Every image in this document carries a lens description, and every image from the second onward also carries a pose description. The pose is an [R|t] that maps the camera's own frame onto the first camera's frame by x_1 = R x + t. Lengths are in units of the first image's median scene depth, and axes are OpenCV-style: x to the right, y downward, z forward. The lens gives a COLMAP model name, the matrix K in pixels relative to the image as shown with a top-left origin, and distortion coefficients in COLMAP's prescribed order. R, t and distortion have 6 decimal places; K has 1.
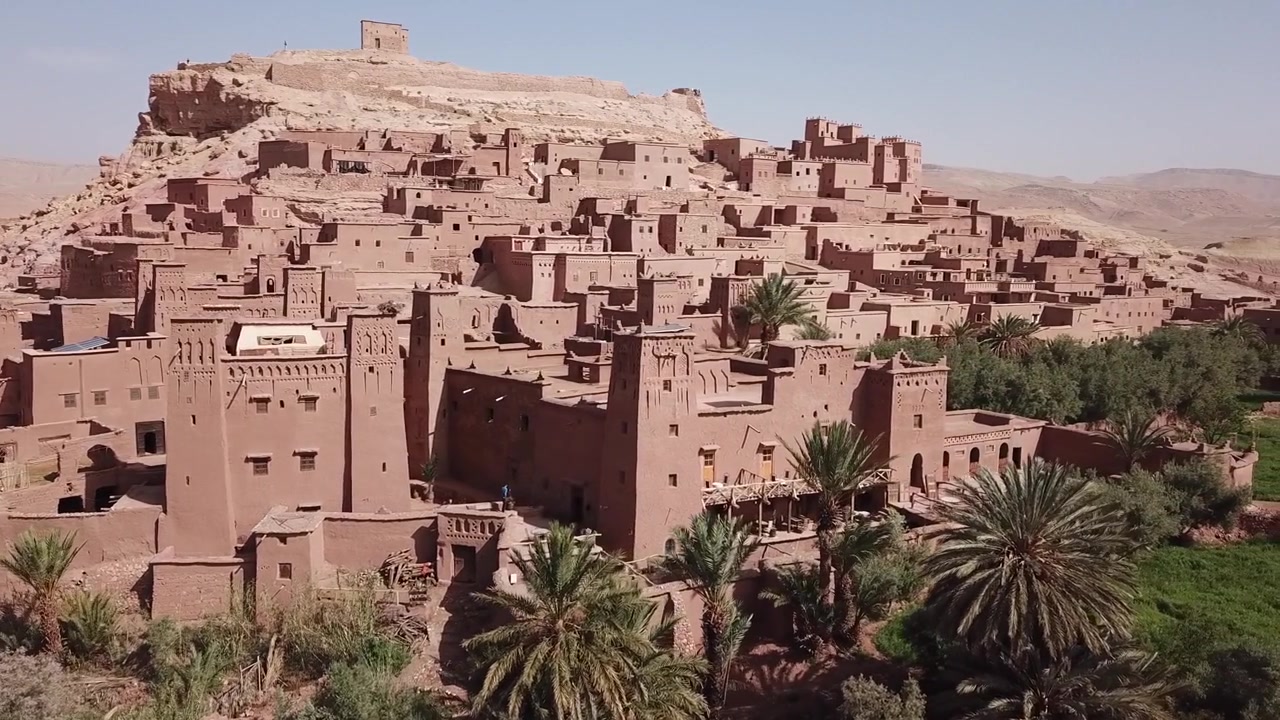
lens RADIAL K [[1000.4, 0, 640.0], [0, 1000.4, 360.0], [0, 0, 1]] dist [0.049420, -0.096333]
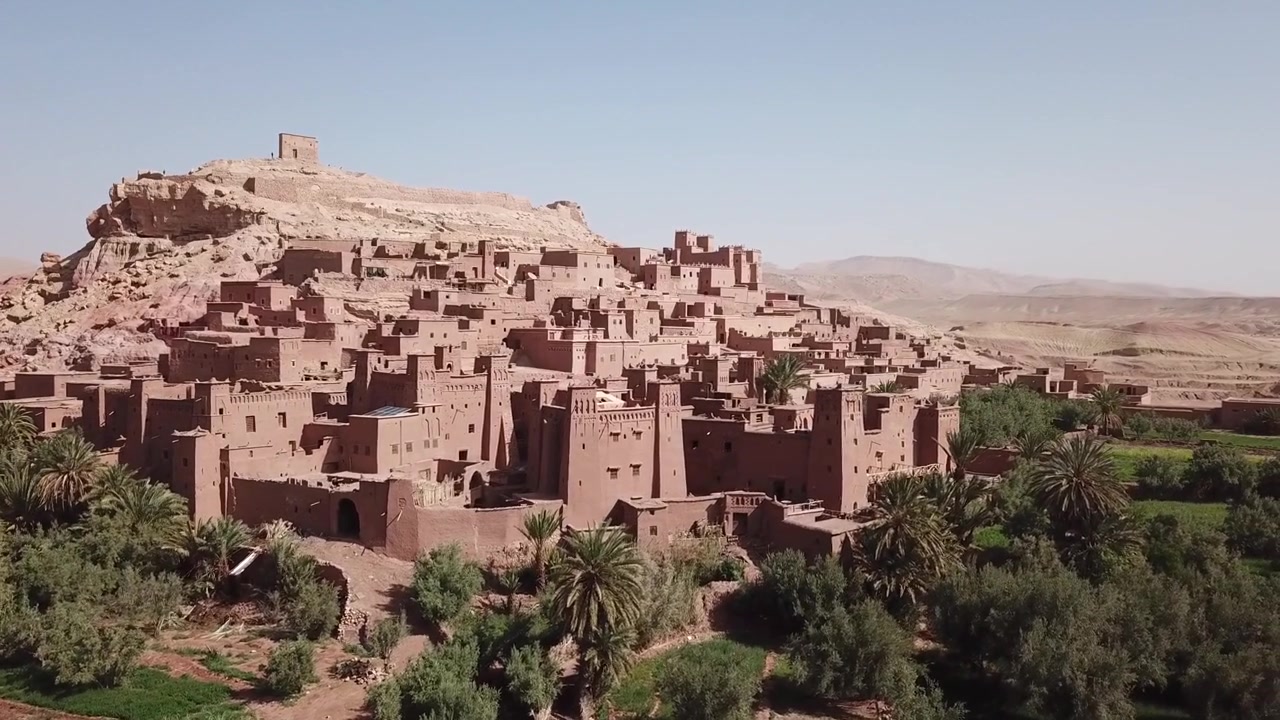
lens RADIAL K [[984.6, 0, 640.0], [0, 984.6, 360.0], [0, 0, 1]] dist [0.148519, -0.415664]
pose [[0.965016, -0.014269, 0.261801, -0.238658], [0.034814, 0.996650, -0.074006, 0.012175], [-0.259868, 0.080532, 0.962280, -0.192178]]
